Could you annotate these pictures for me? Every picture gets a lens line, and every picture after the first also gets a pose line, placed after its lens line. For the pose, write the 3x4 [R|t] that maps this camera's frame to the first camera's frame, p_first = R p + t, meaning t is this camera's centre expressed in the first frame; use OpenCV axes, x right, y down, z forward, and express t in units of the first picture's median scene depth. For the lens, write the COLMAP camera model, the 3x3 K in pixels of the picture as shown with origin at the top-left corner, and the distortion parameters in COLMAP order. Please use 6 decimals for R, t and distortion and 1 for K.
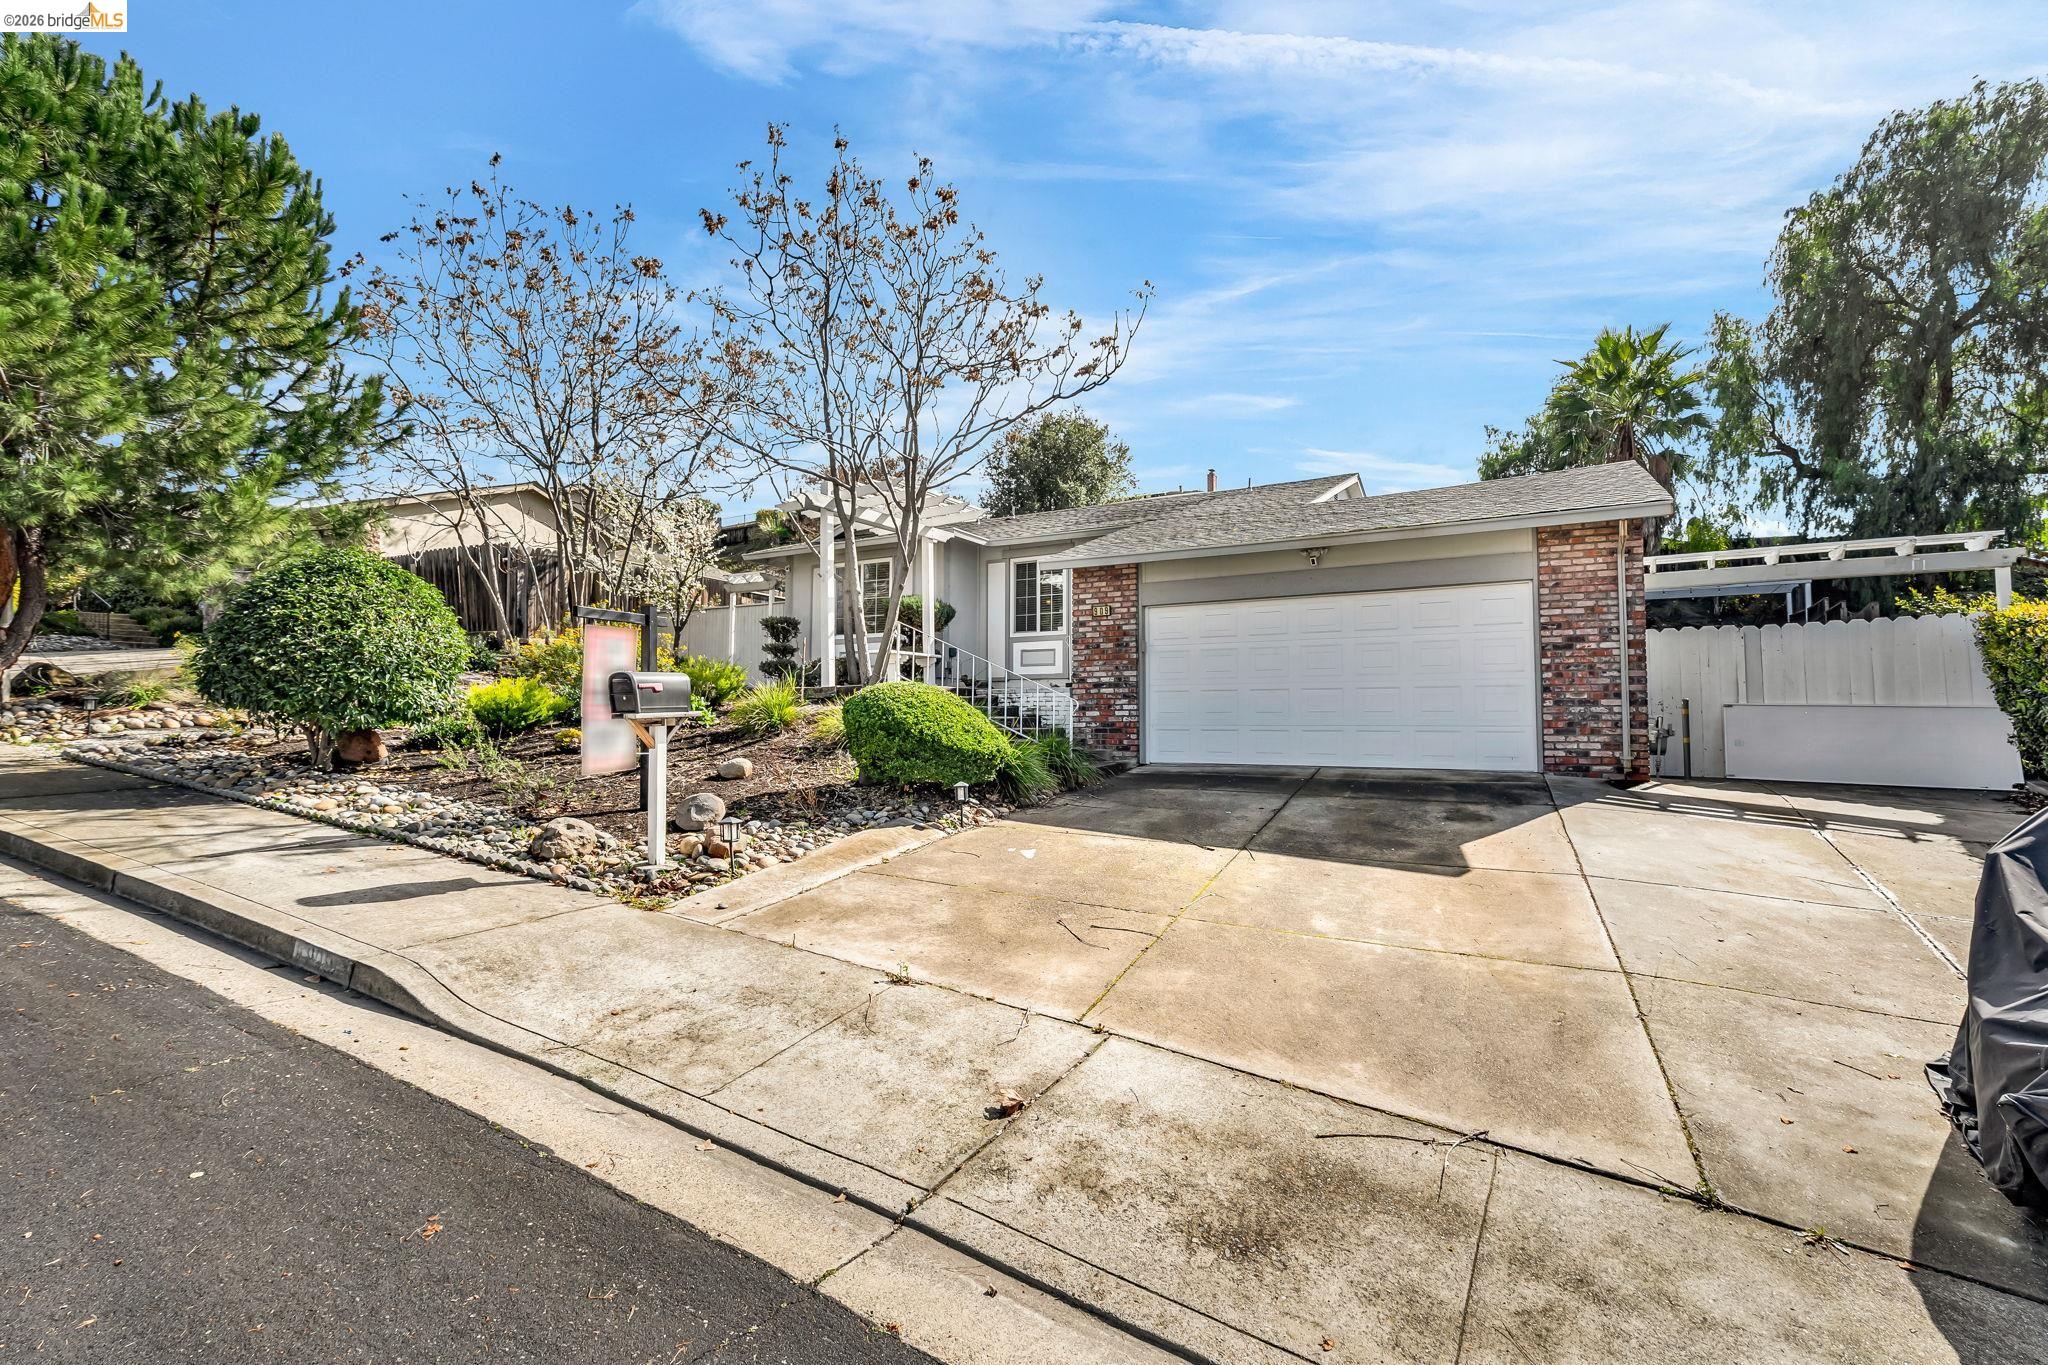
lens RADIAL K [[912.9, 0, 962.8], [0, 912.9, 683.8], [0, 0, 1]] dist [0.000303, 0.000079]
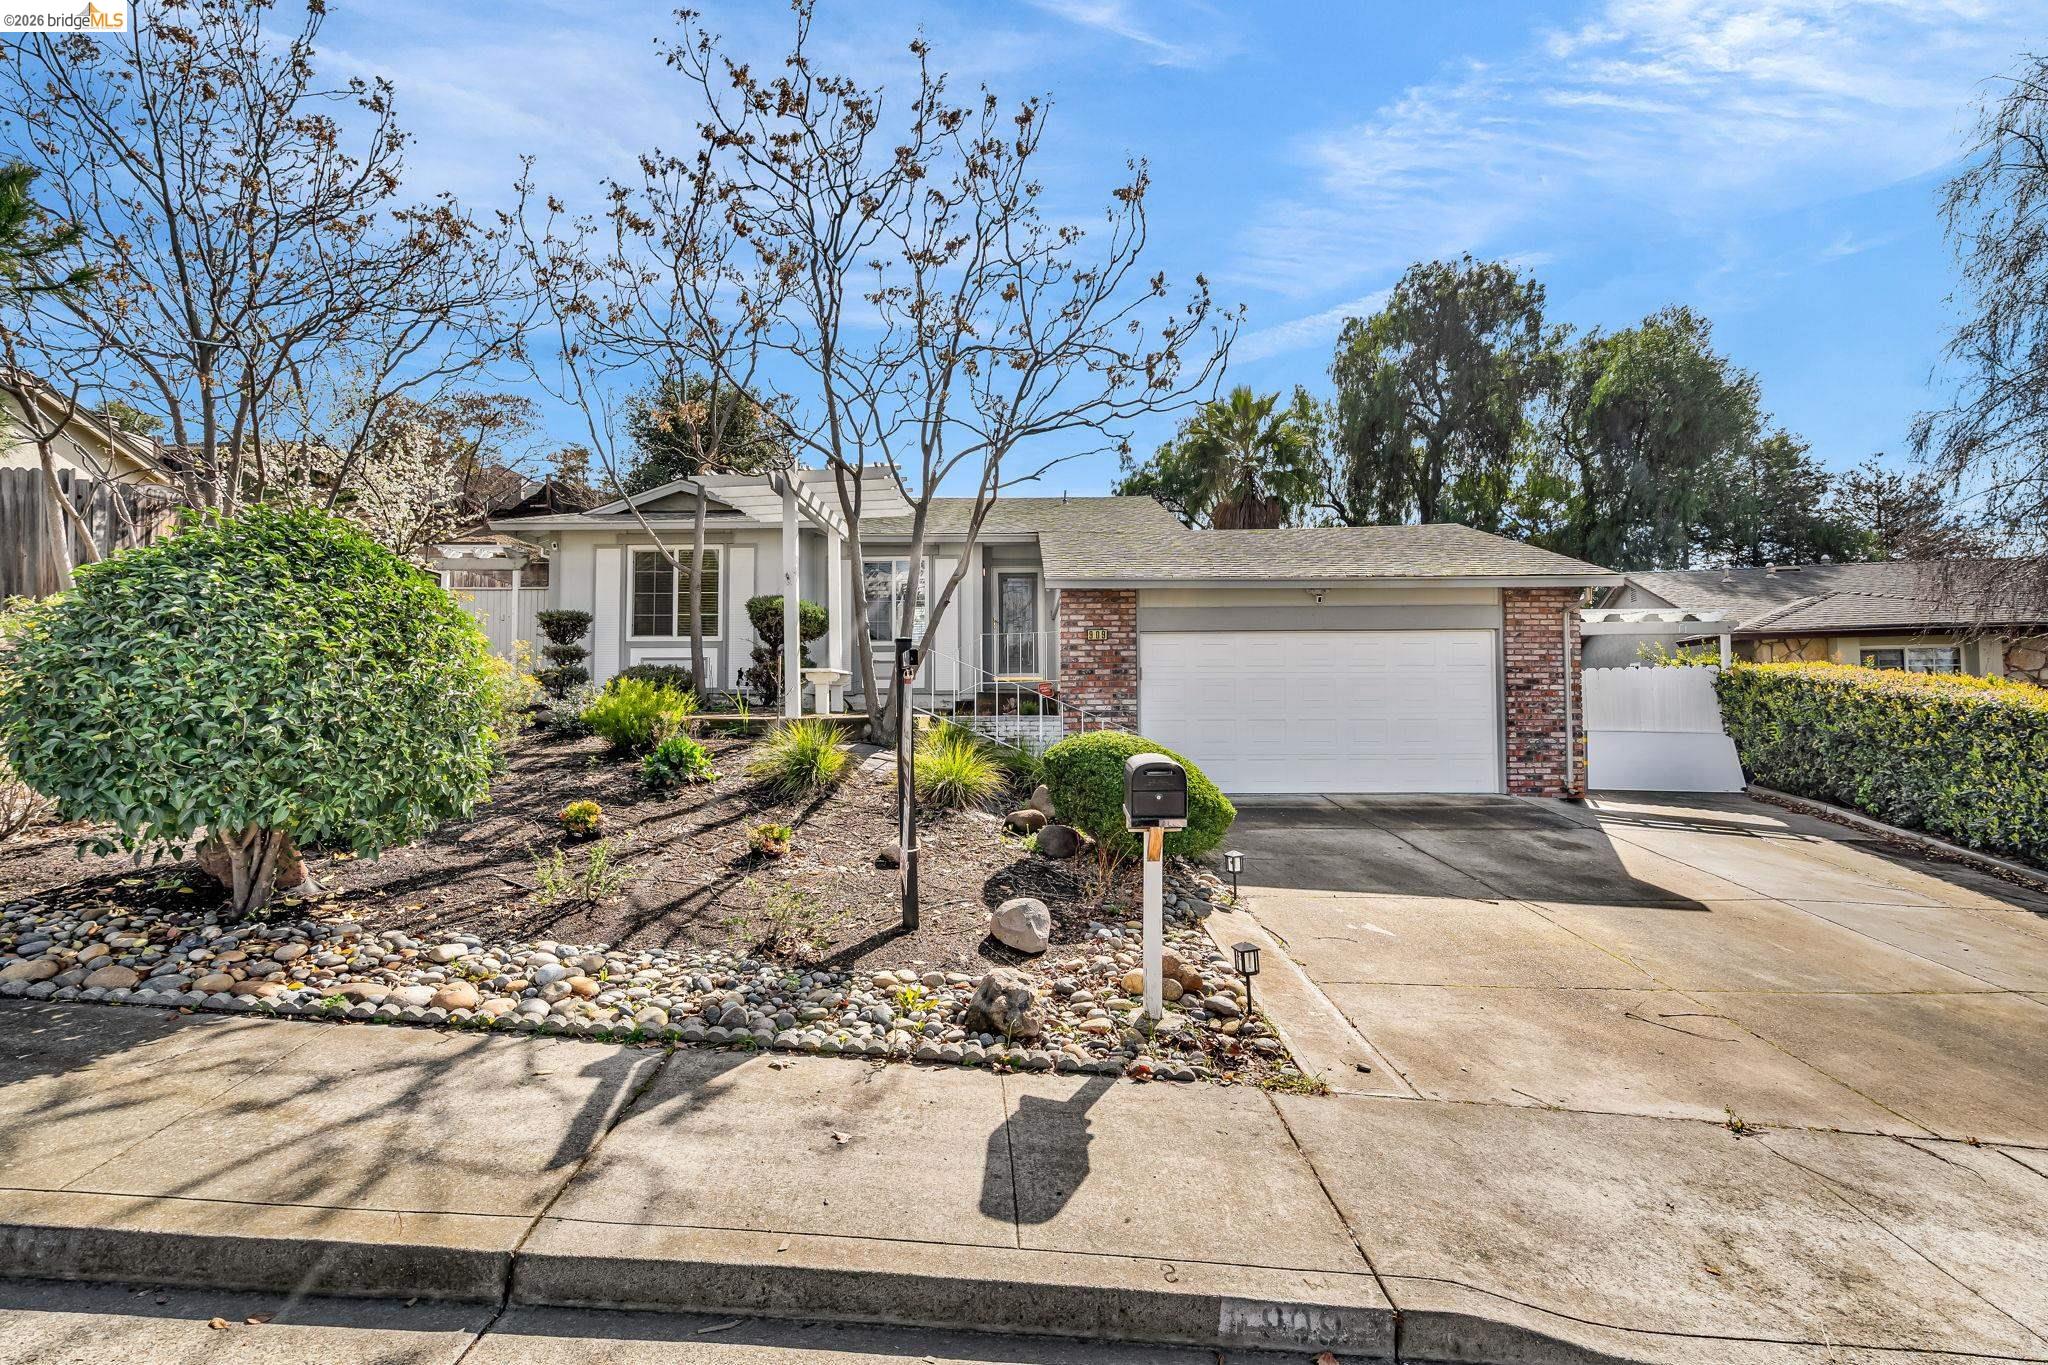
lens RADIAL K [[945.5, 0, 1025.1], [0, 945.5, 678.9], [0, 0, 1]] dist [0.001070, 0.000191]
pose [[0.869420, 0.008556, 0.494001, -0.511639], [-0.012352, 0.999914, 0.004421, -0.049083], [-0.493920, -0.009946, 0.869450, 0.249372]]
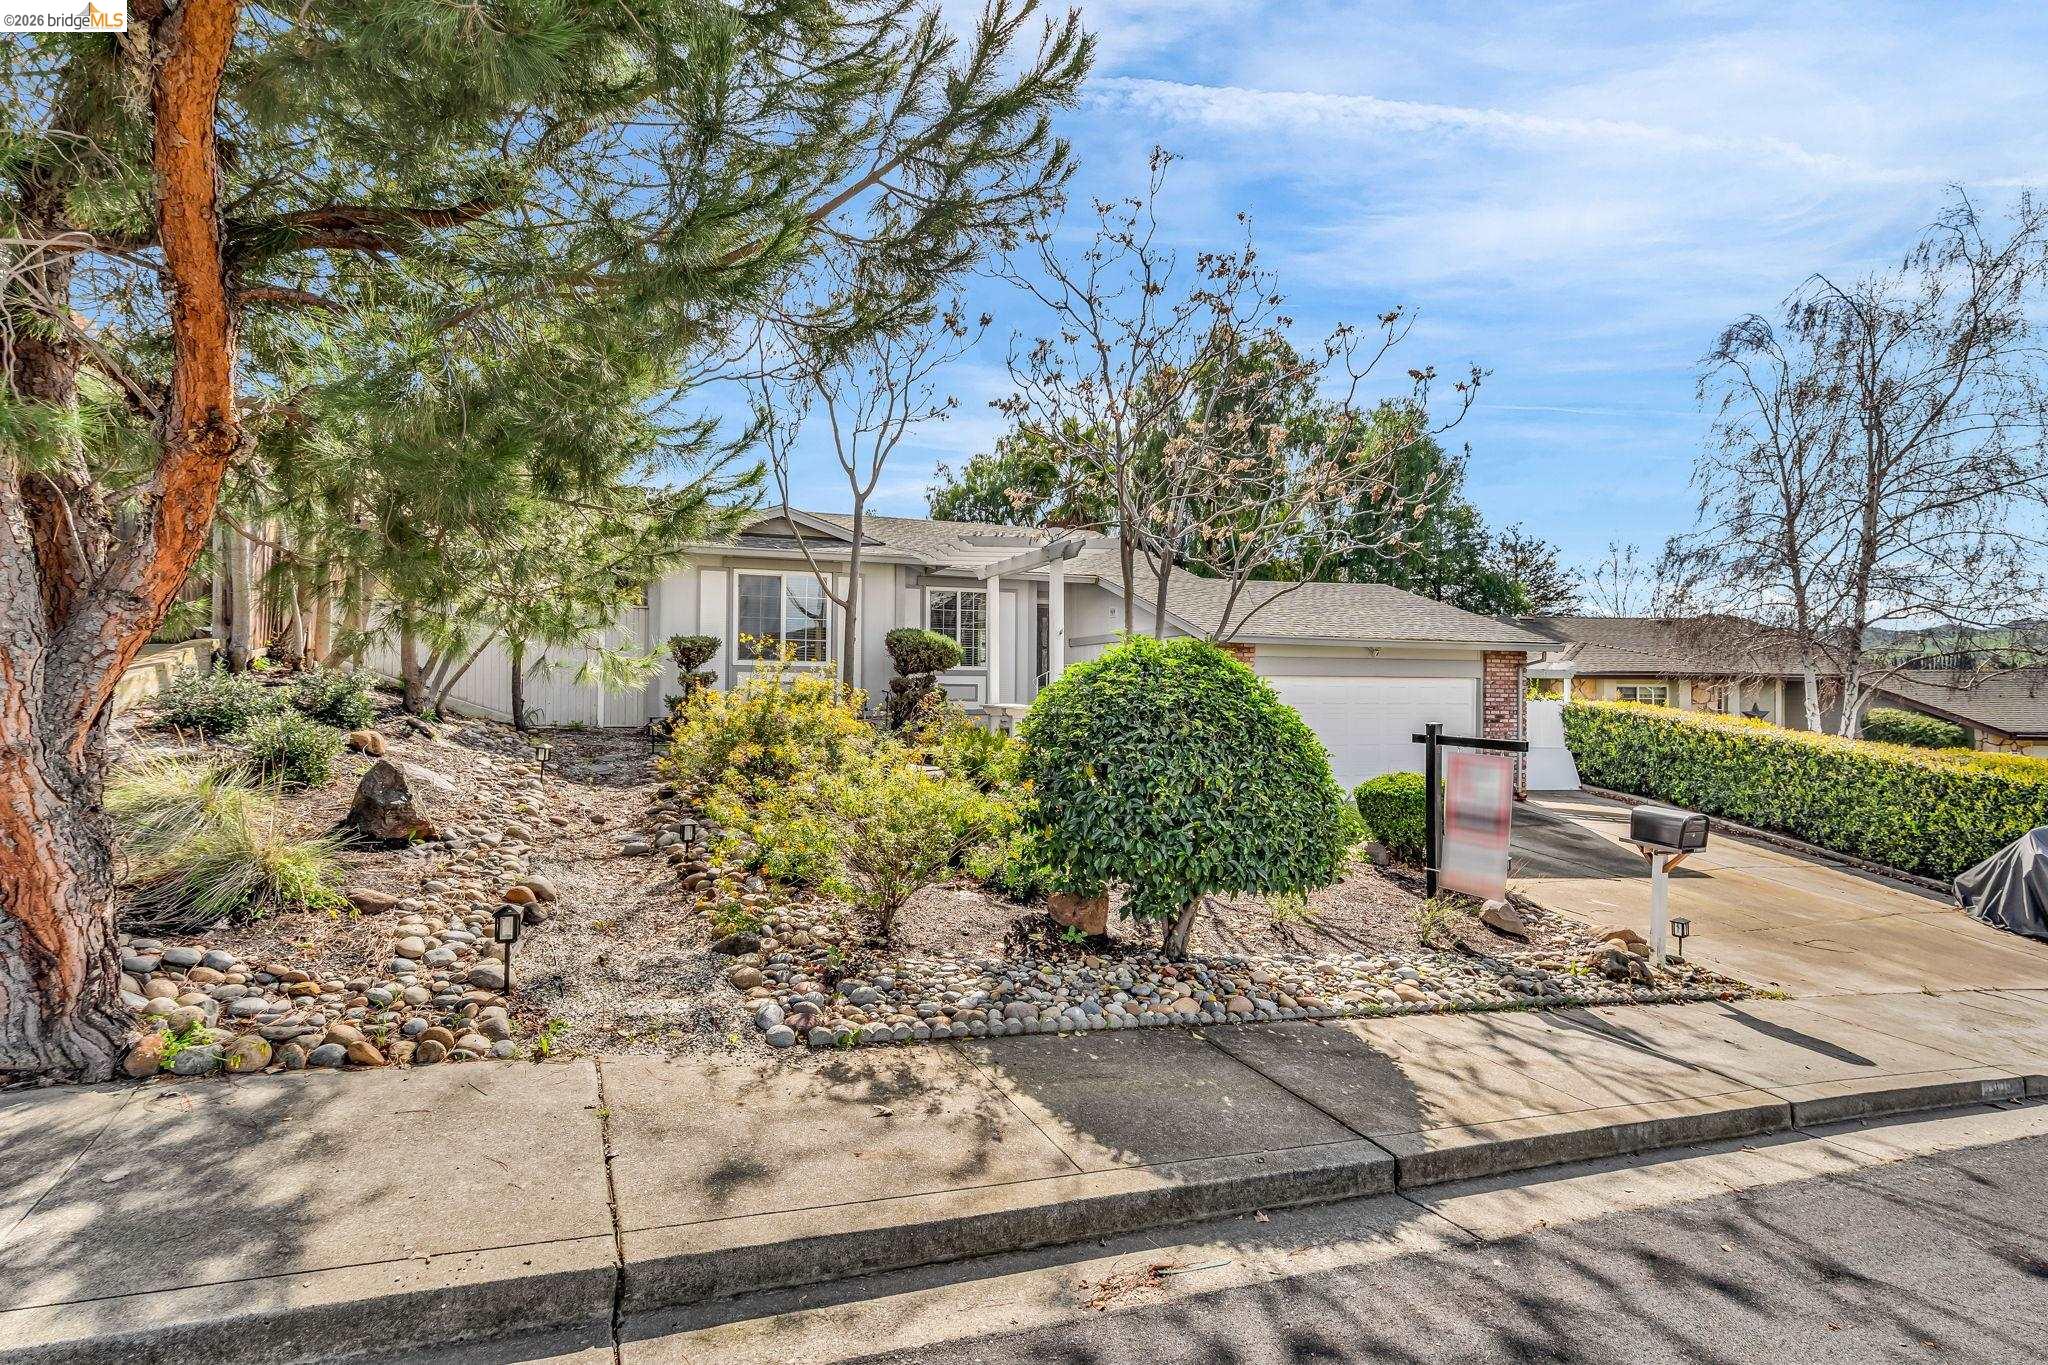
lens RADIAL K [[945.5, 0, 1025.1], [0, 945.5, 678.9], [0, 0, 1]] dist [0.001070, 0.000191]
pose [[0.642027, 0.011618, 0.766594, -1.187381], [-0.034531, 0.999309, 0.013775, -0.109991], [-0.765904, -0.035315, 0.641984, 0.554048]]
